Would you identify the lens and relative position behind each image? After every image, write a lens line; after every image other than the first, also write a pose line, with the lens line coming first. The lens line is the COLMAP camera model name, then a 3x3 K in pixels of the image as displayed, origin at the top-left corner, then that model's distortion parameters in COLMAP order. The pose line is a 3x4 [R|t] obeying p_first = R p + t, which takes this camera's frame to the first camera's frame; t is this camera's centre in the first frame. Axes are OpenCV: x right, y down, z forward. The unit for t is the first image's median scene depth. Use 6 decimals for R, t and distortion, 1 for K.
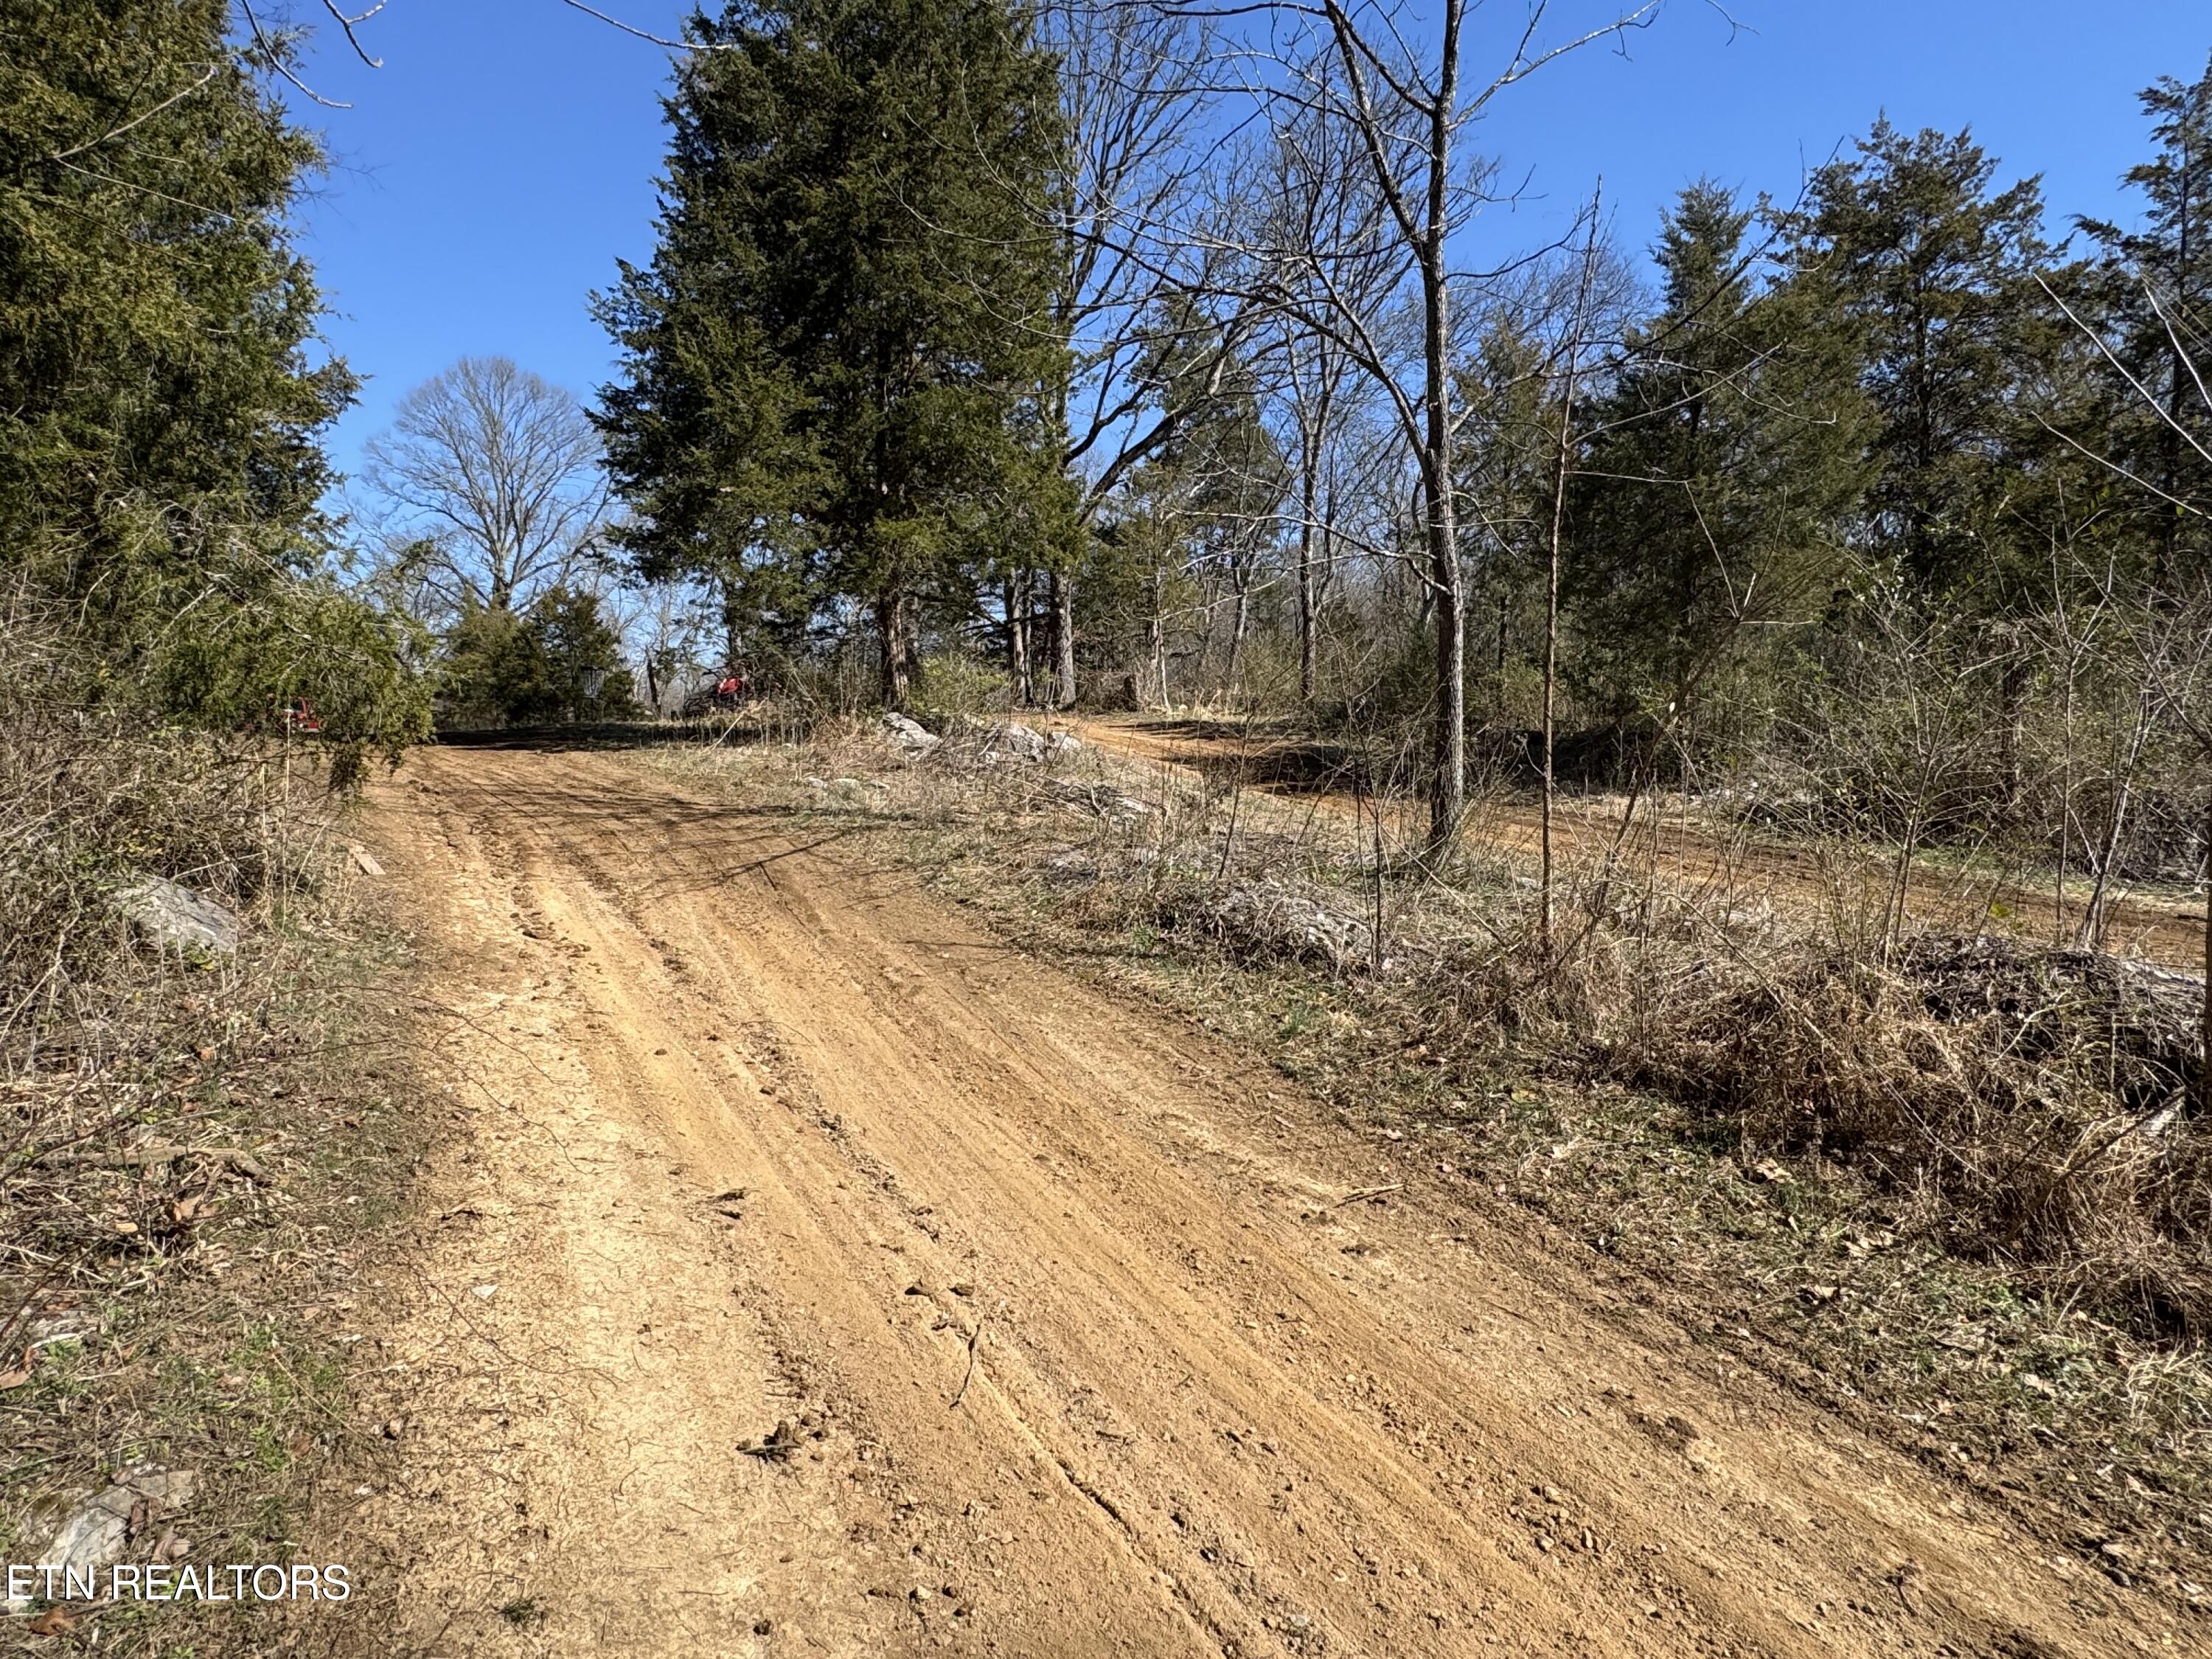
lens RADIAL K [[1314.8, 0, 1120.8], [0, 1314.8, 829.7], [0, 0, 1]] dist [0.000312, -0.000667]
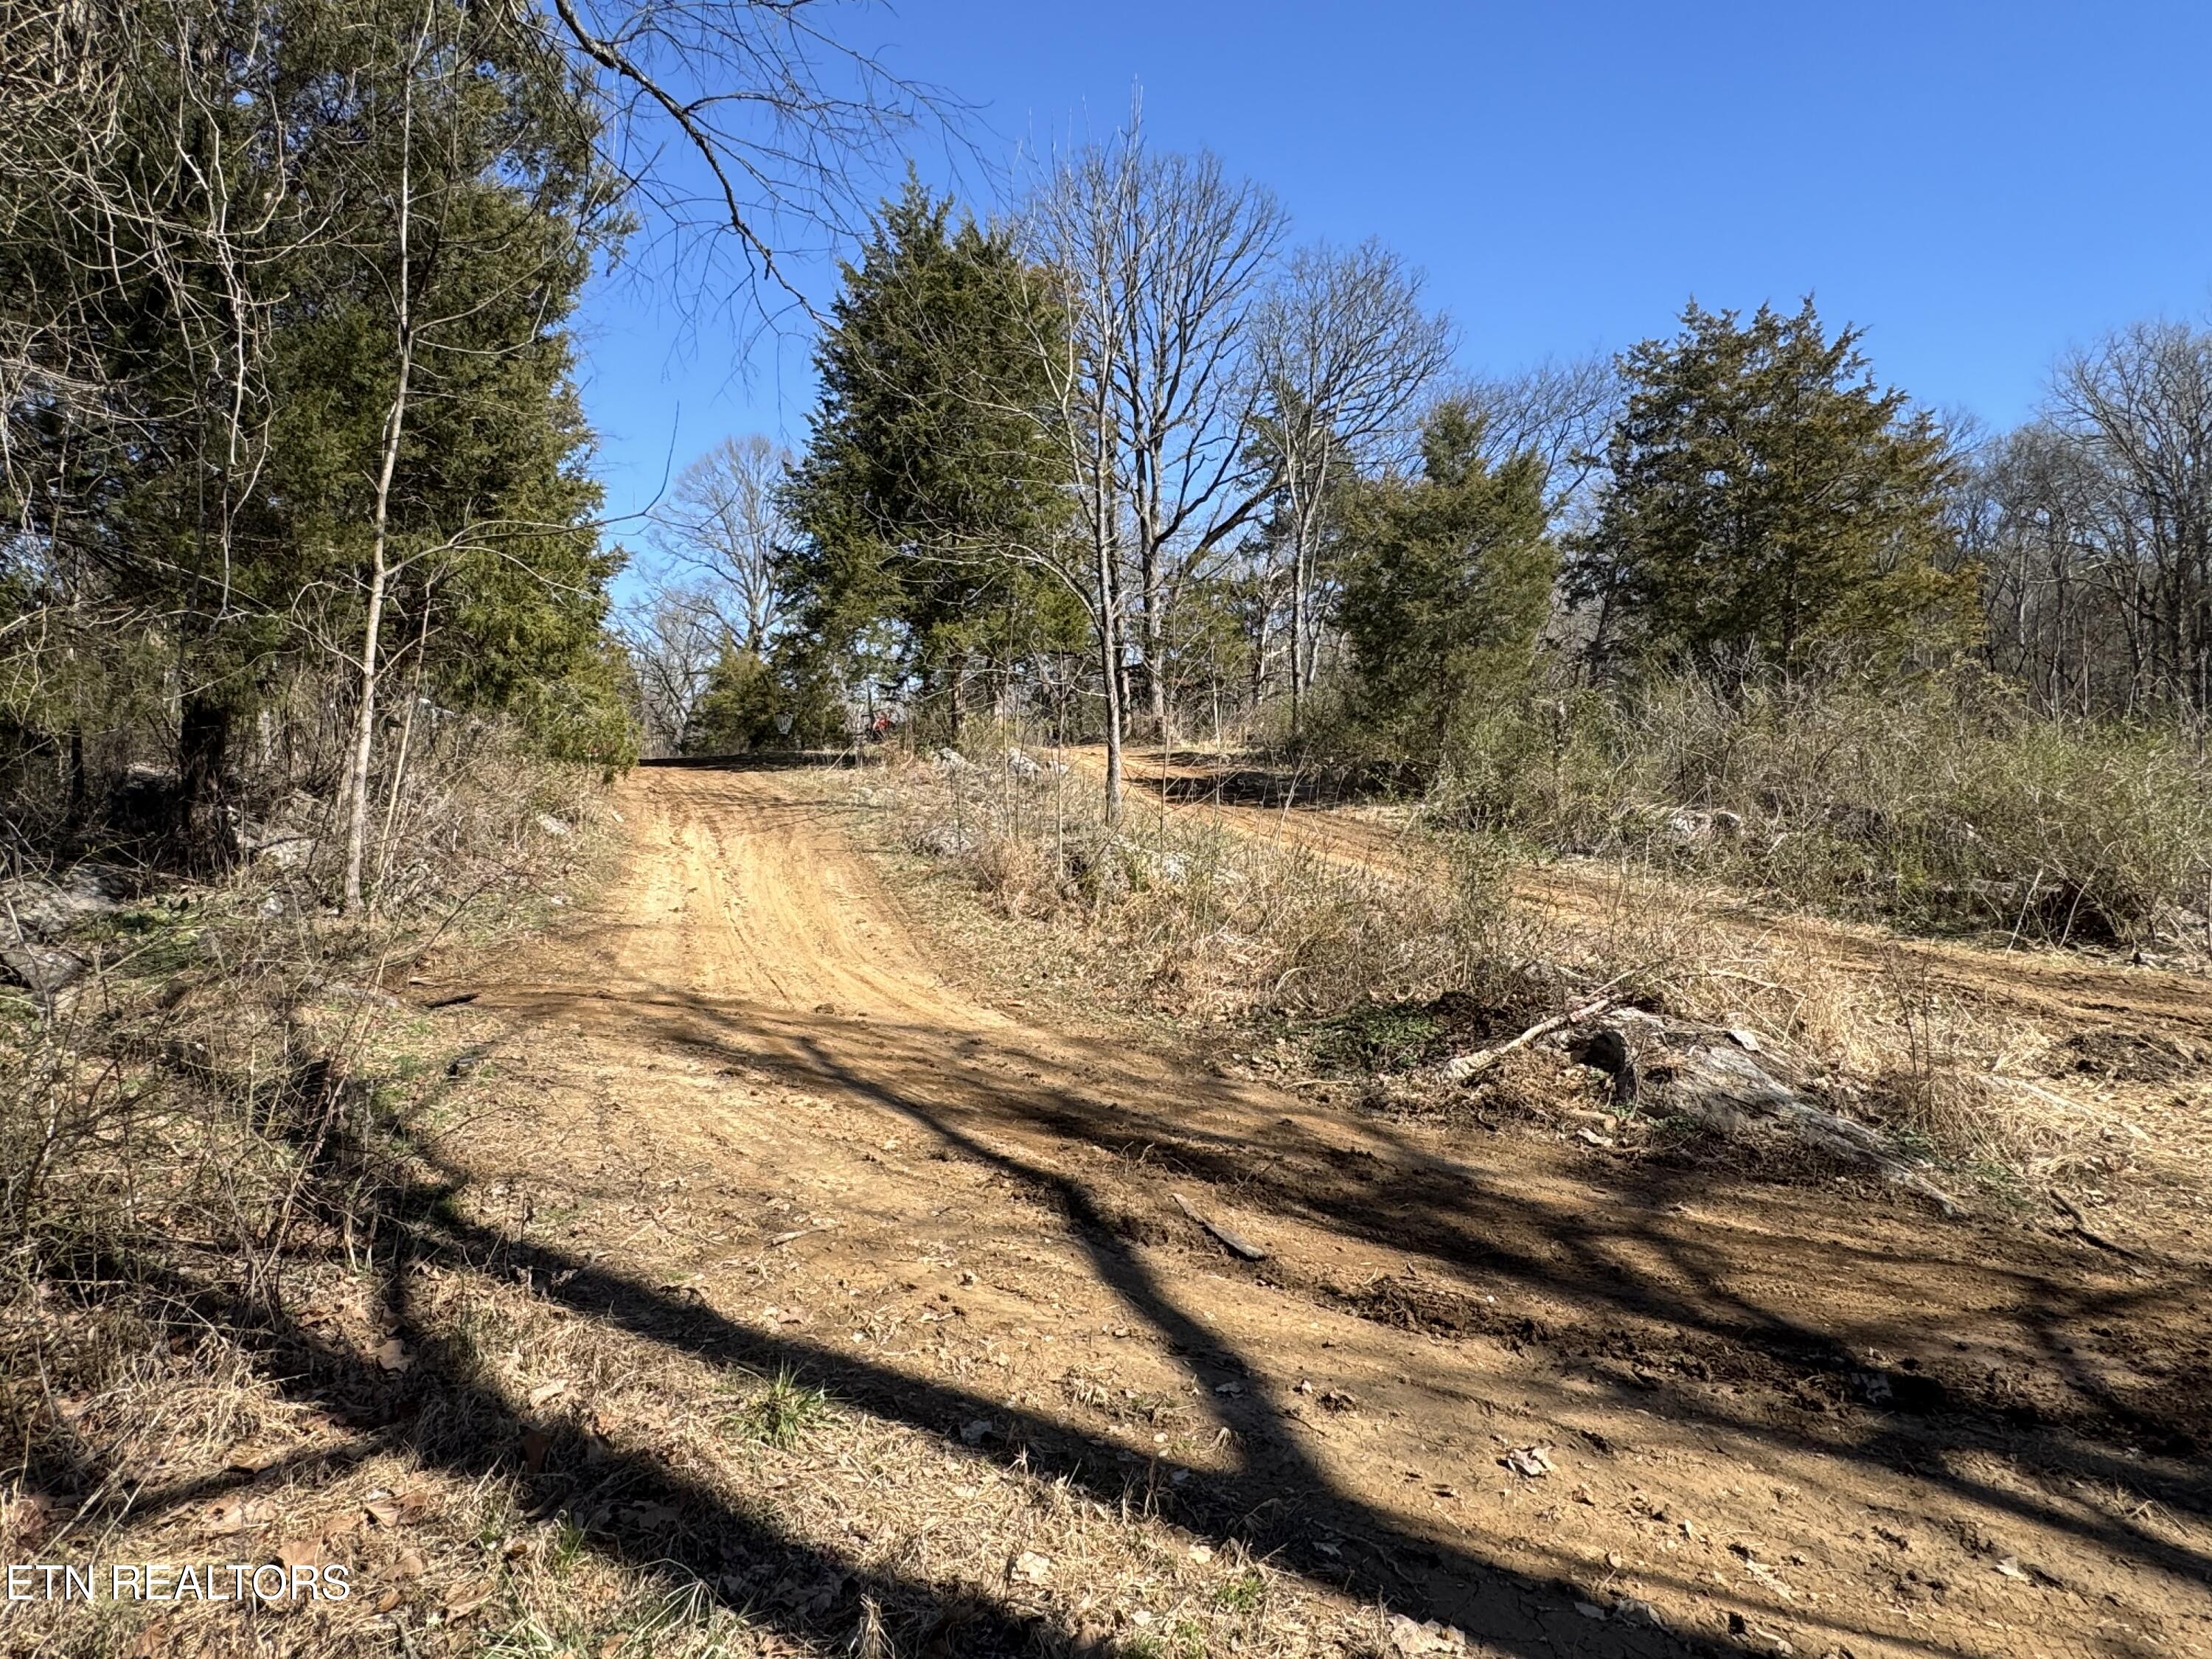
lens RADIAL K [[1314.8, 0, 1120.8], [0, 1314.8, 829.7], [0, 0, 1]] dist [0.000312, -0.000667]
pose [[0.984357, 0.013661, -0.175654, 0.291409], [-0.016630, 0.999743, -0.015438, 0.027028], [0.175398, 0.018117, 0.984331, -0.463885]]
